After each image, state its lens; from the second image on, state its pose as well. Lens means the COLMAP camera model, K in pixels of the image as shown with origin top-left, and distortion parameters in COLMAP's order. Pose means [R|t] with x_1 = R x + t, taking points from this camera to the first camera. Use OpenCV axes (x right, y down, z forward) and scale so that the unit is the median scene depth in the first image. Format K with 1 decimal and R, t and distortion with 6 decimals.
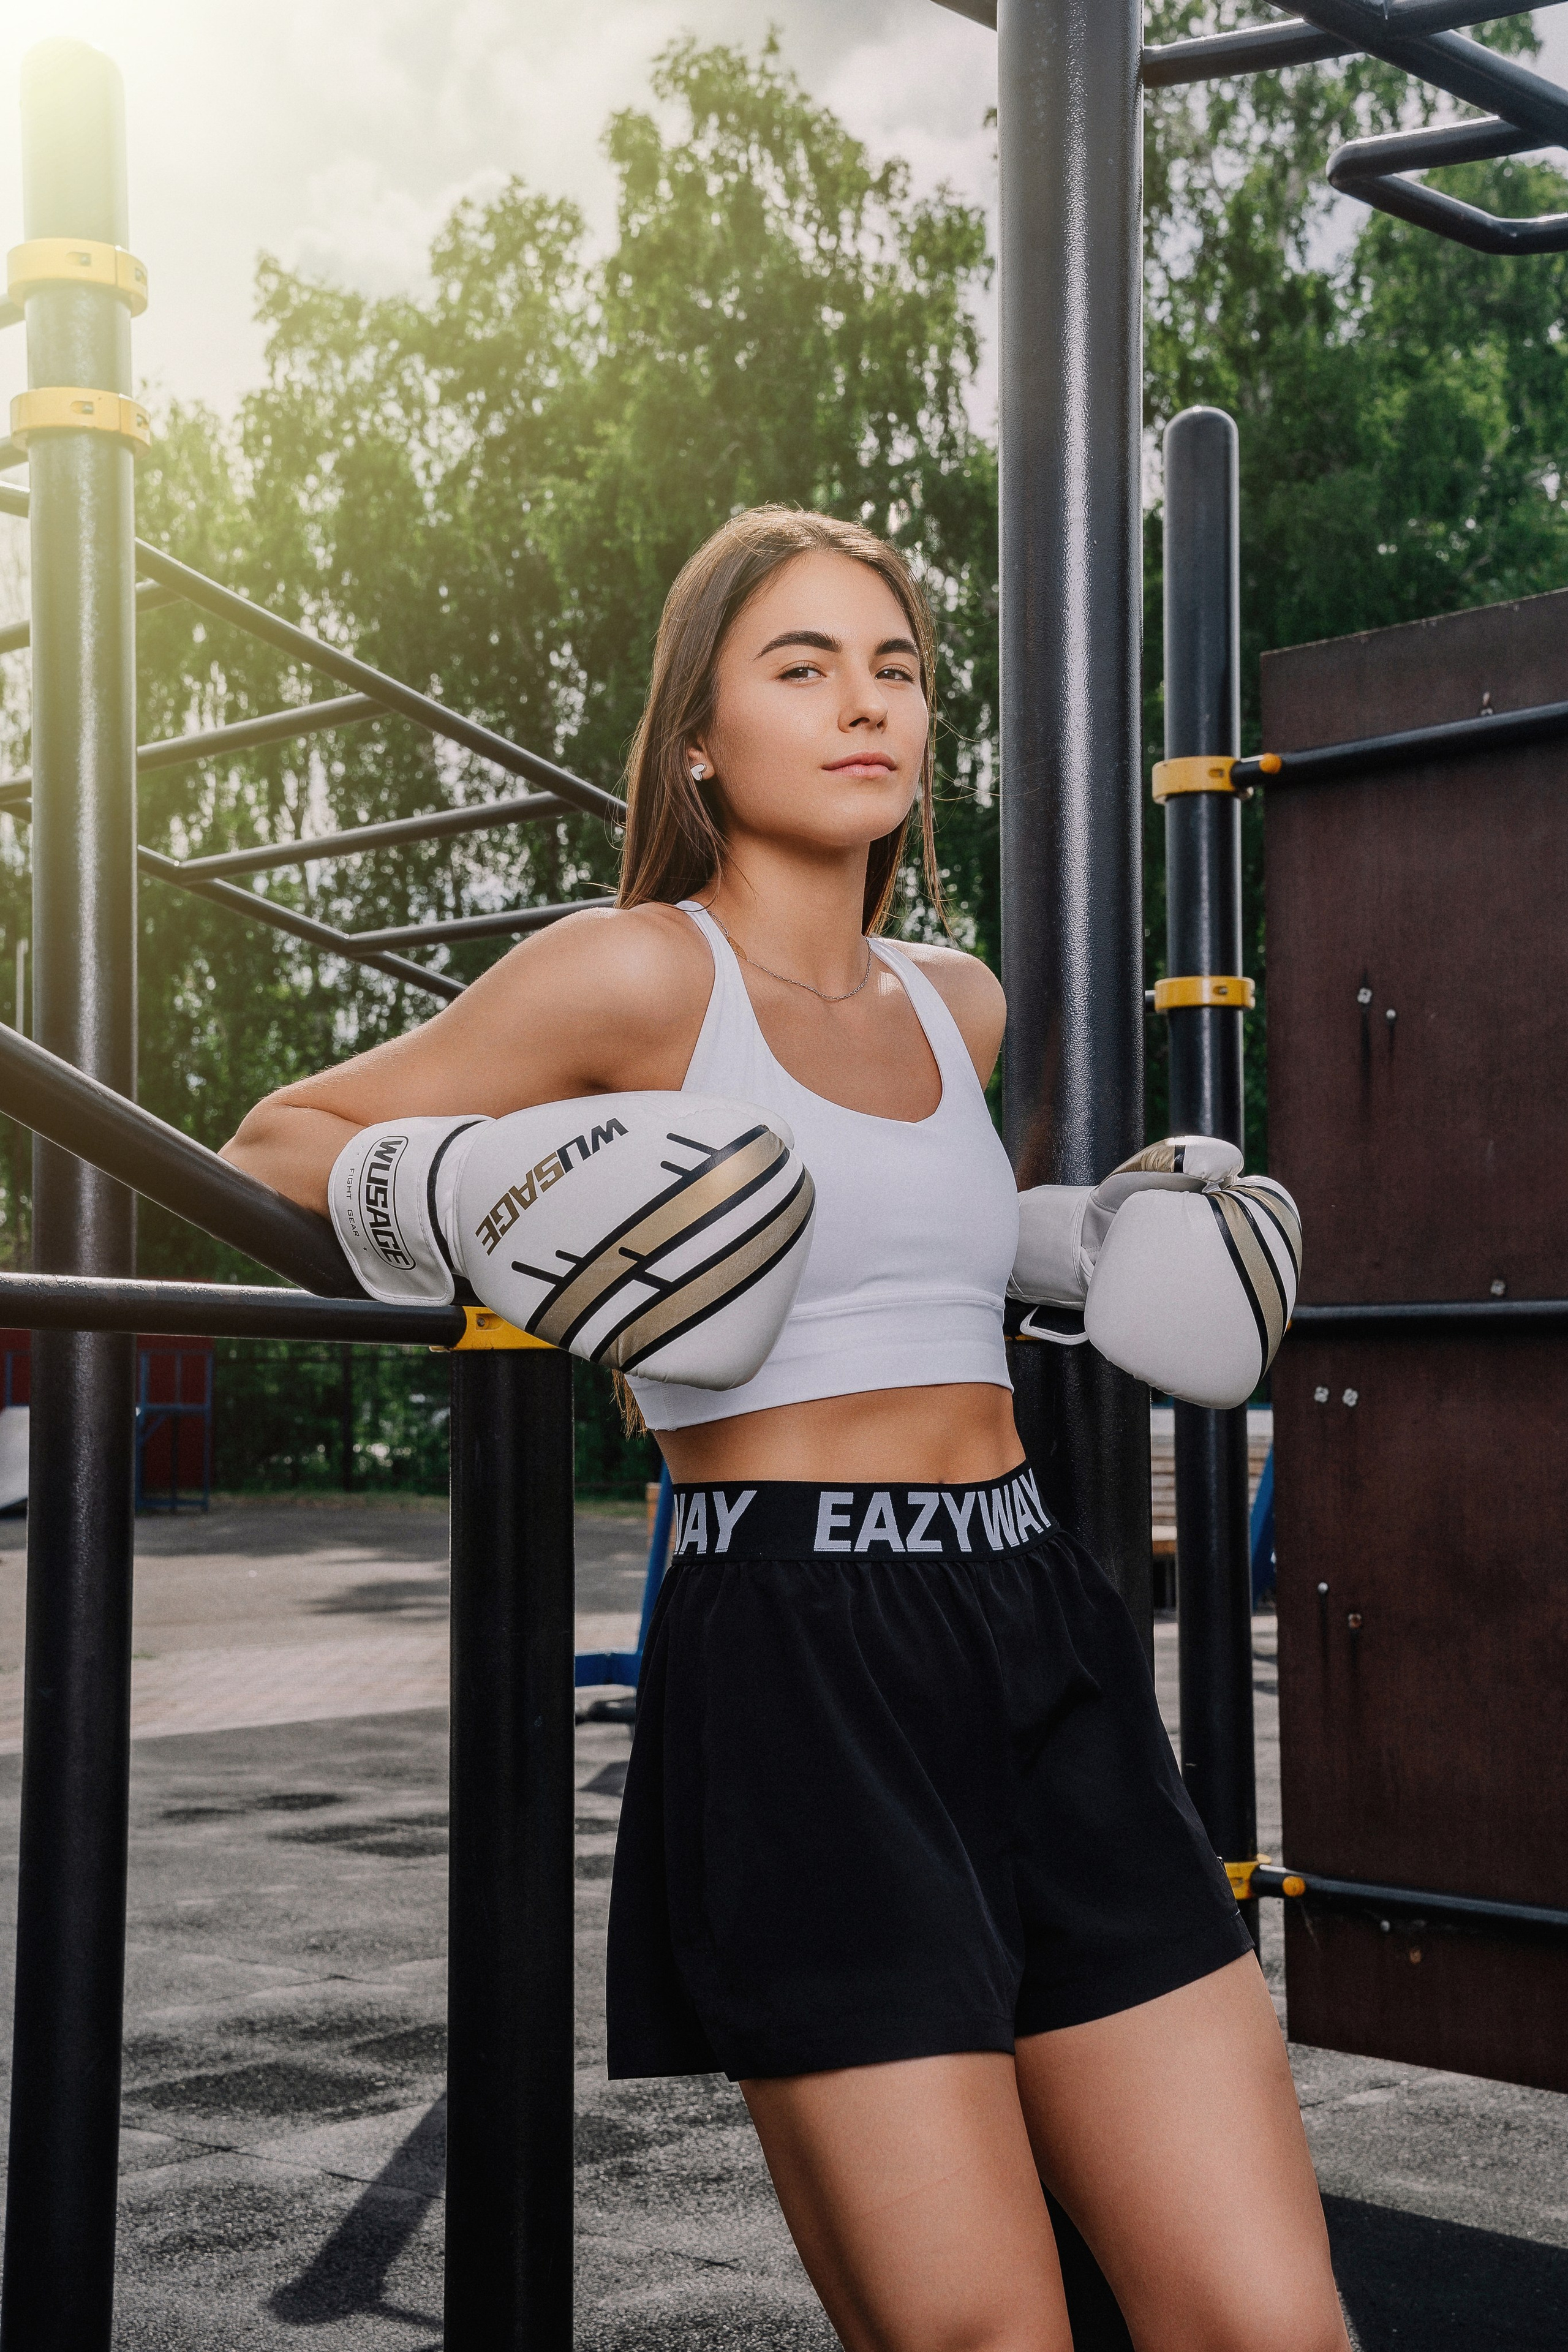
lens RADIAL K [[3350.4, 0, 786.6], [0, 3350.4, 1176.1], [0, 0, 1]] dist [0.304179, 0.000000]
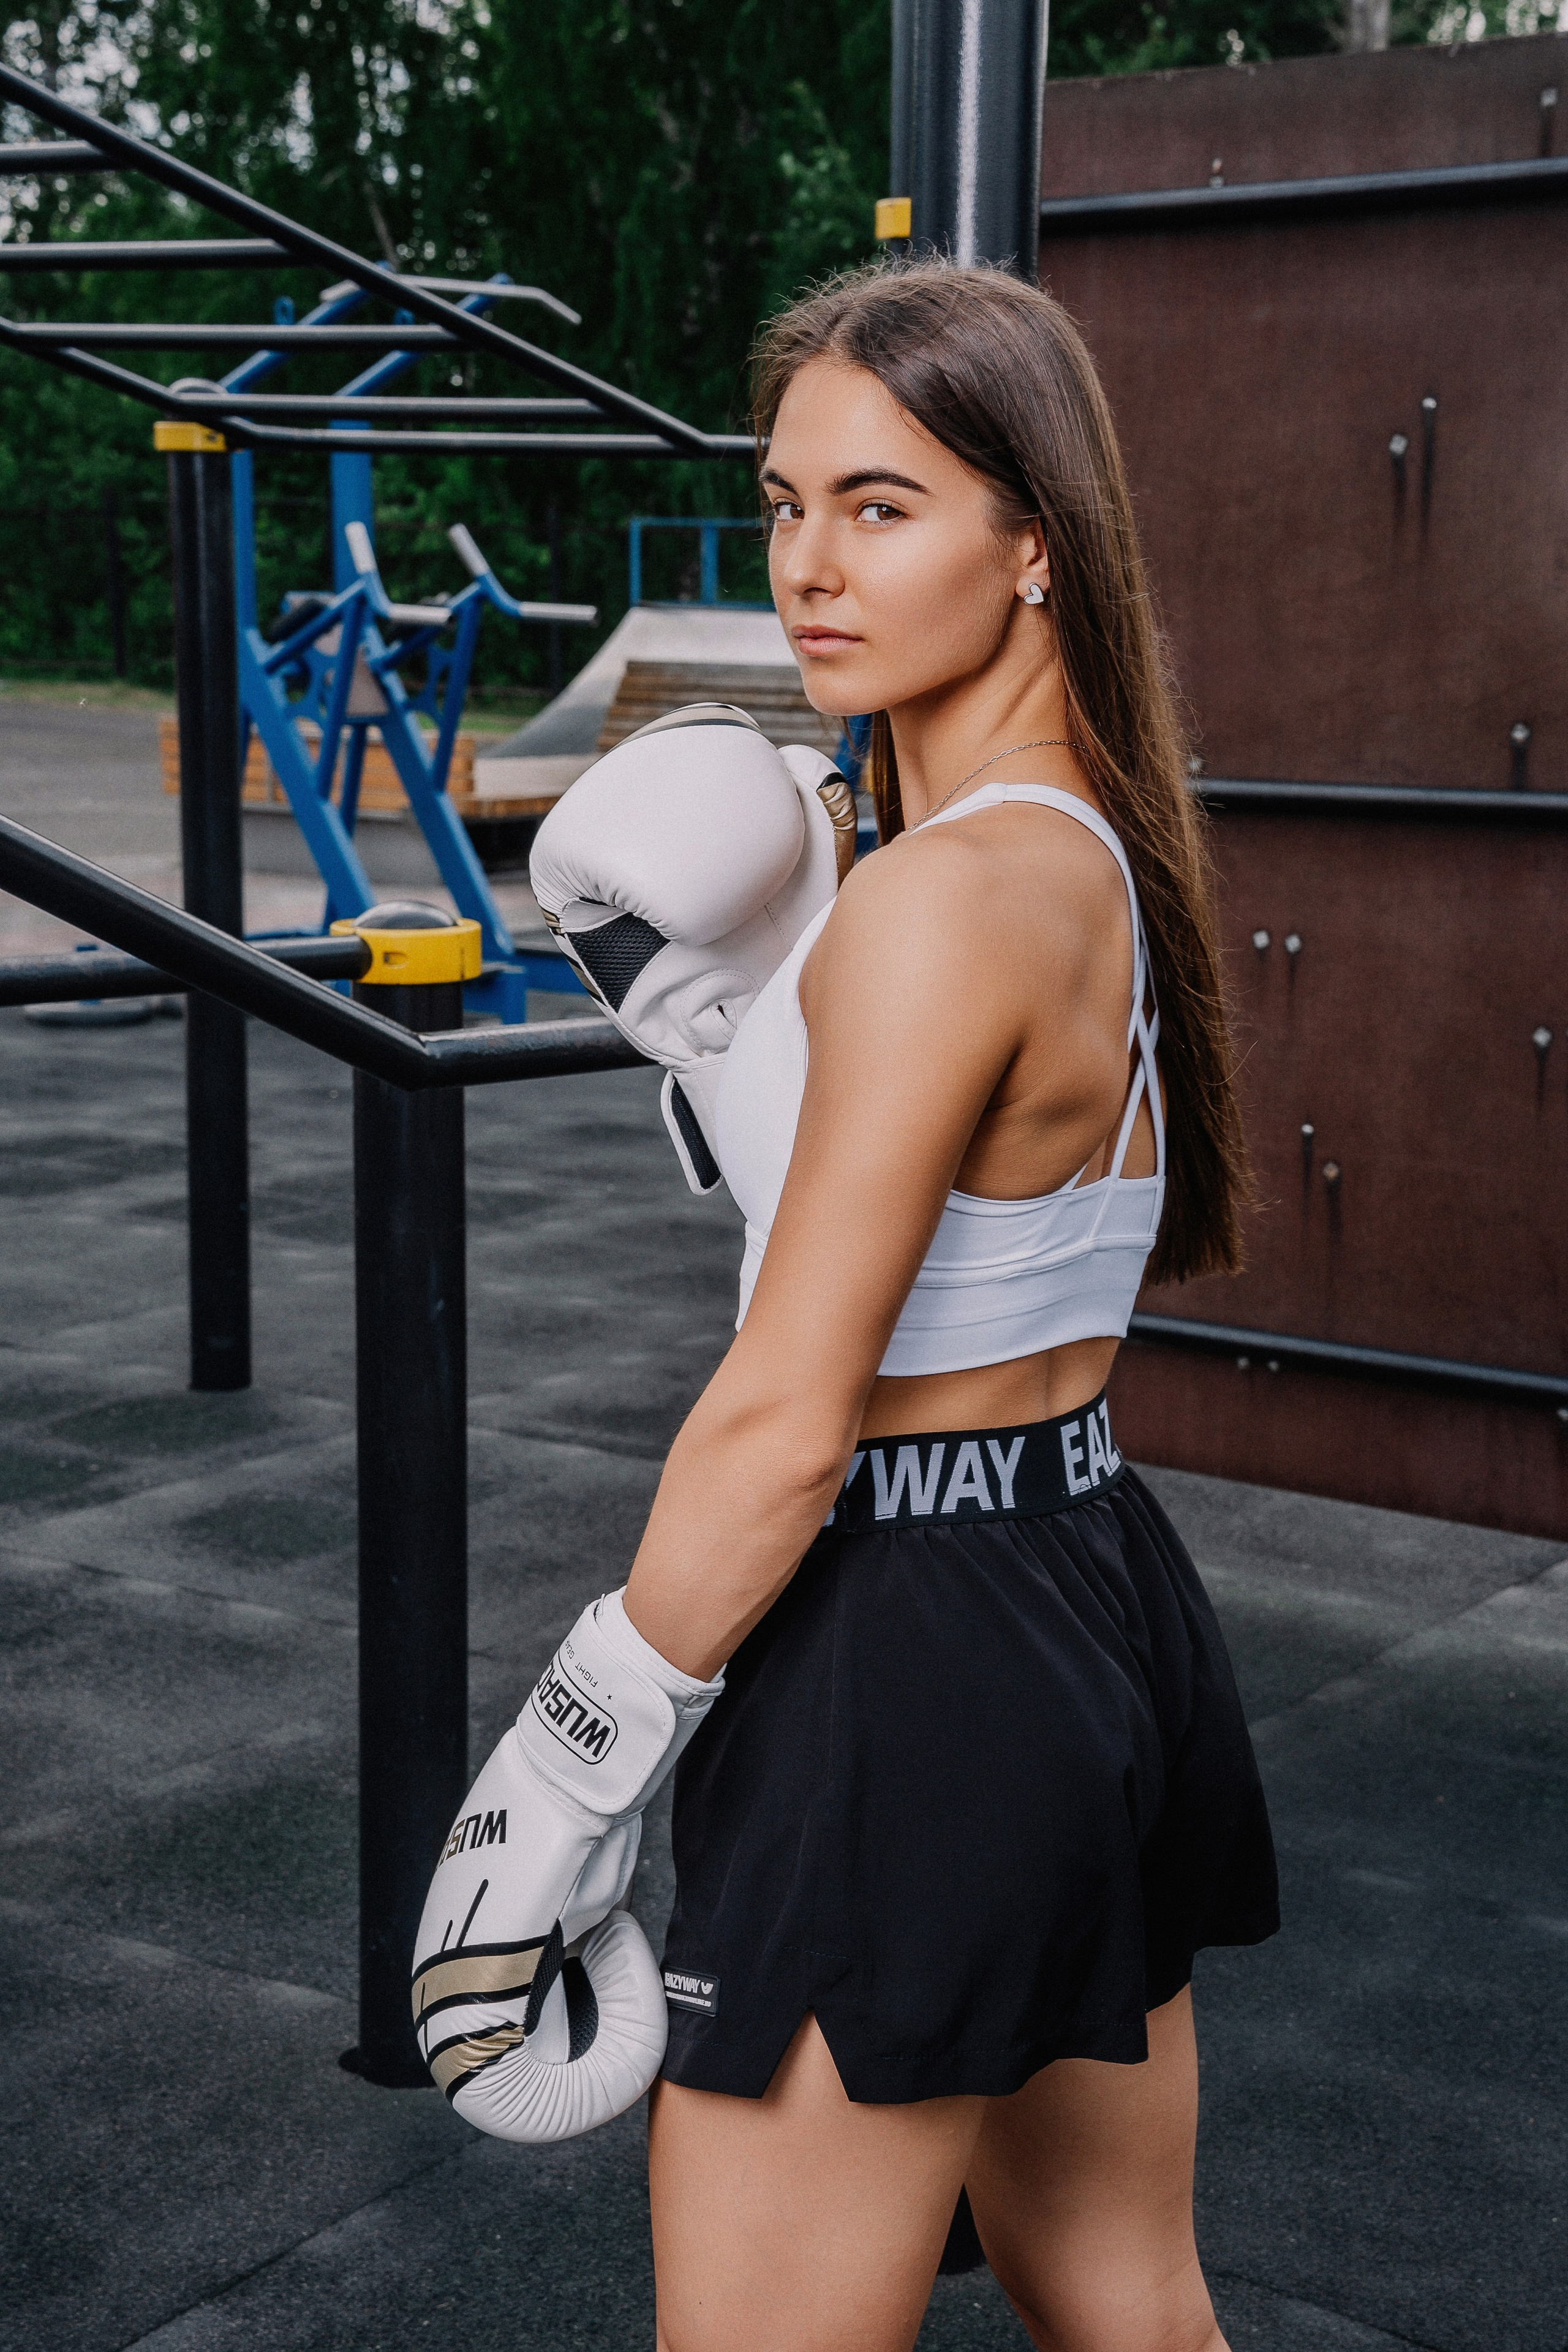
lens RADIAL K [[3678.6, 0, 797.9], [0, 3678.6, 1183.9], [0, 0, 1]] dist [0.338290, 0.000000]
pose [[0.989253, -0.010293, 0.145849, -0.048192], [-0.024126, 0.972354, 0.232260, -0.061090], [-0.144208, -0.233283, 0.961656, -0.071939]]
